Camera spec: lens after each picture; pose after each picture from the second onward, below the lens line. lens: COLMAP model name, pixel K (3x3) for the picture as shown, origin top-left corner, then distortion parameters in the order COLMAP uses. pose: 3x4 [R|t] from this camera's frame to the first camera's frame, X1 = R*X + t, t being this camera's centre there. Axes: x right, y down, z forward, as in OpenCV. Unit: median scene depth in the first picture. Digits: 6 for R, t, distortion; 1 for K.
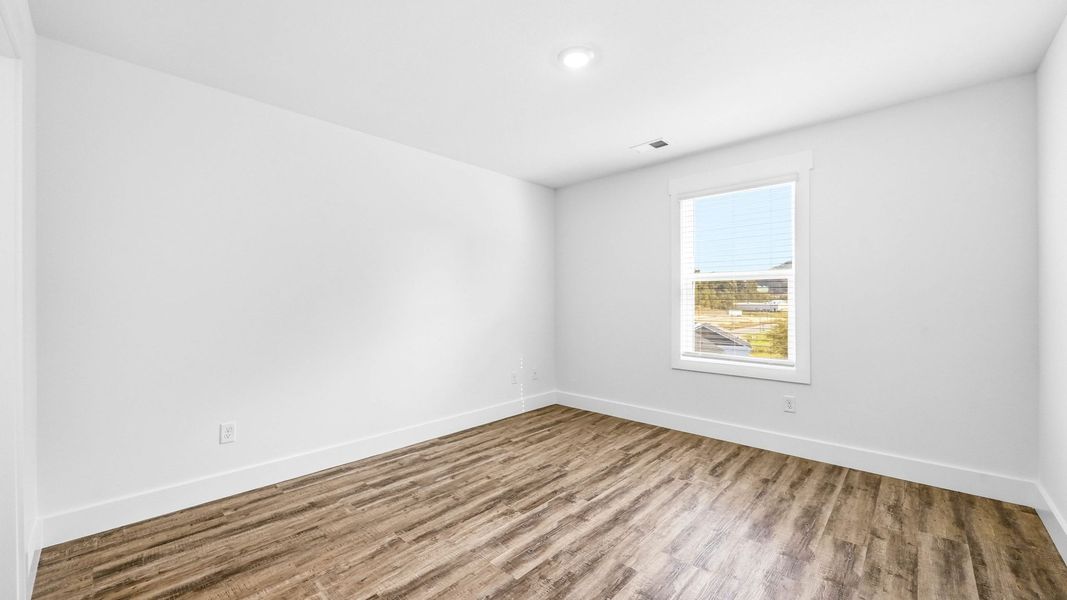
lens RADIAL K [[416.0, 0, 534.7], [0, 416.0, 303.6], [0, 0, 1]] dist [-0.001929, -0.000178]
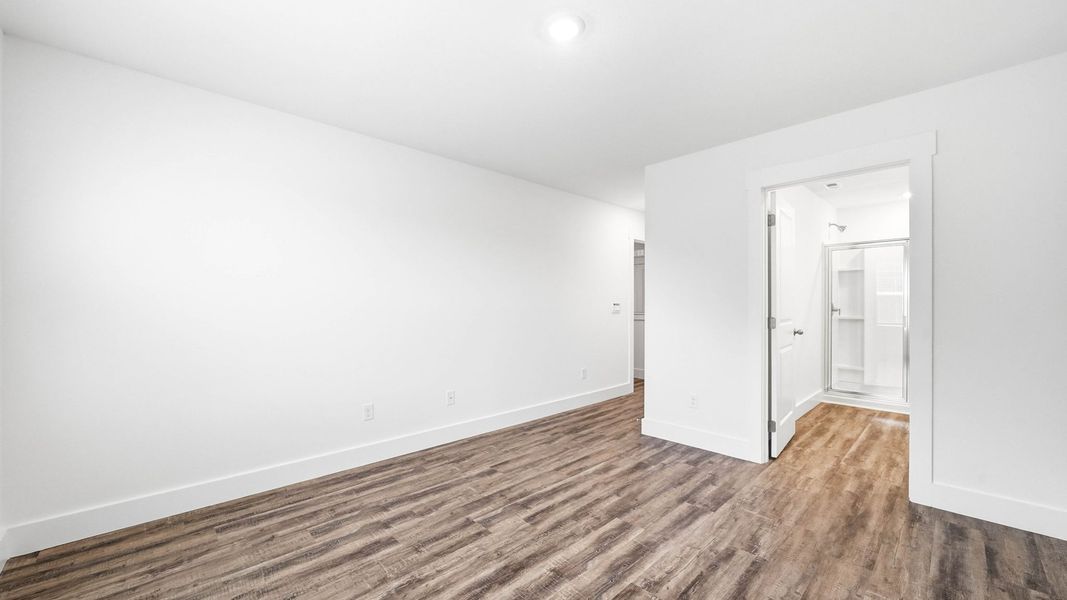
lens RADIAL K [[416.0, 0, 534.7], [0, 416.0, 303.6], [0, 0, 1]] dist [-0.001929, -0.000178]
pose [[-0.998547, 0.003423, 0.053784, 0.123777], [0.003599, 0.999989, 0.003164, -0.016720], [-0.053773, 0.003353, -0.998548, 2.001800]]
